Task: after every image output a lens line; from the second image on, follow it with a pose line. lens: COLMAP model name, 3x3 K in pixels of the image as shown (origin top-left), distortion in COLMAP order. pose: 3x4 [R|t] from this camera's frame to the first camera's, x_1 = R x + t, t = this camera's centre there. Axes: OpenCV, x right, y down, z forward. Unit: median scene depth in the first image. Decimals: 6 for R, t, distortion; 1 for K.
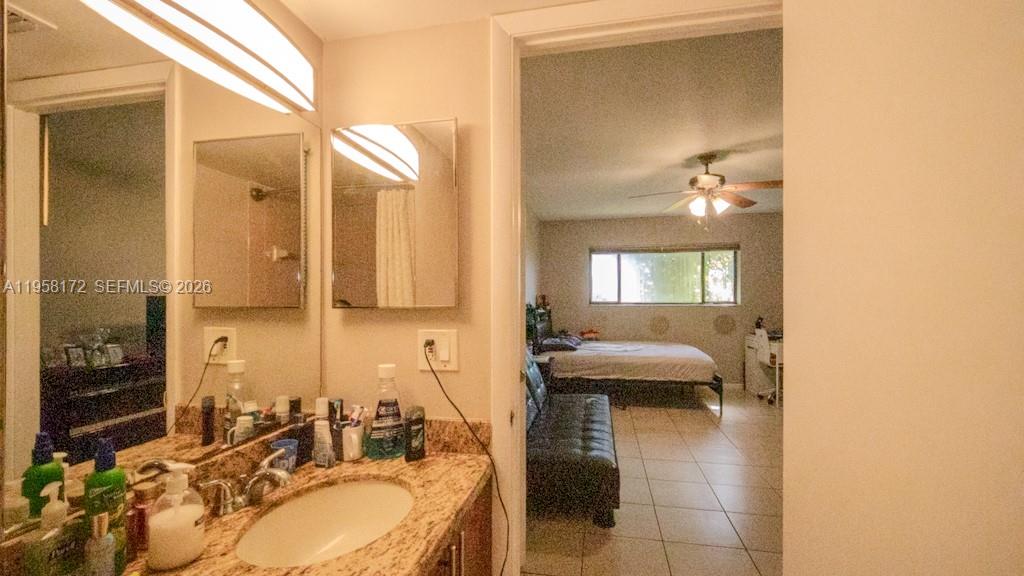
lens RADIAL K [[429.5, 0, 508.3], [0, 429.5, 289.8], [0, 0, 1]] dist [-0.001669, -0.000660]
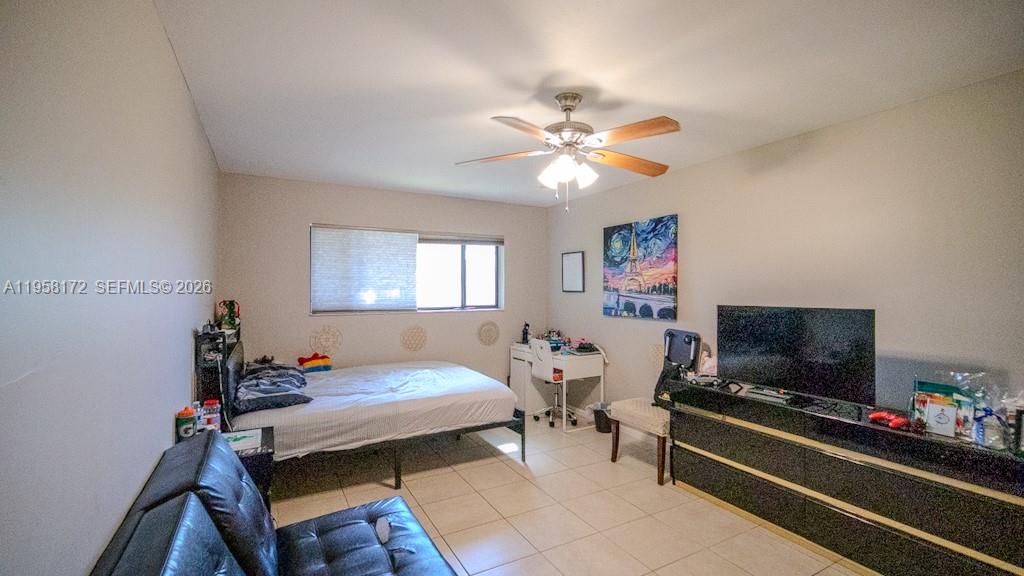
lens RADIAL K [[429.5, 0, 505.3], [0, 429.5, 287.9], [0, 0, 1]] dist [-0.001669, -0.000660]
pose [[0.760641, 0.000884, 0.649172, -0.014516], [-0.003091, 0.999993, 0.002260, -0.011247], [-0.649165, -0.003725, 0.760638, 0.407319]]
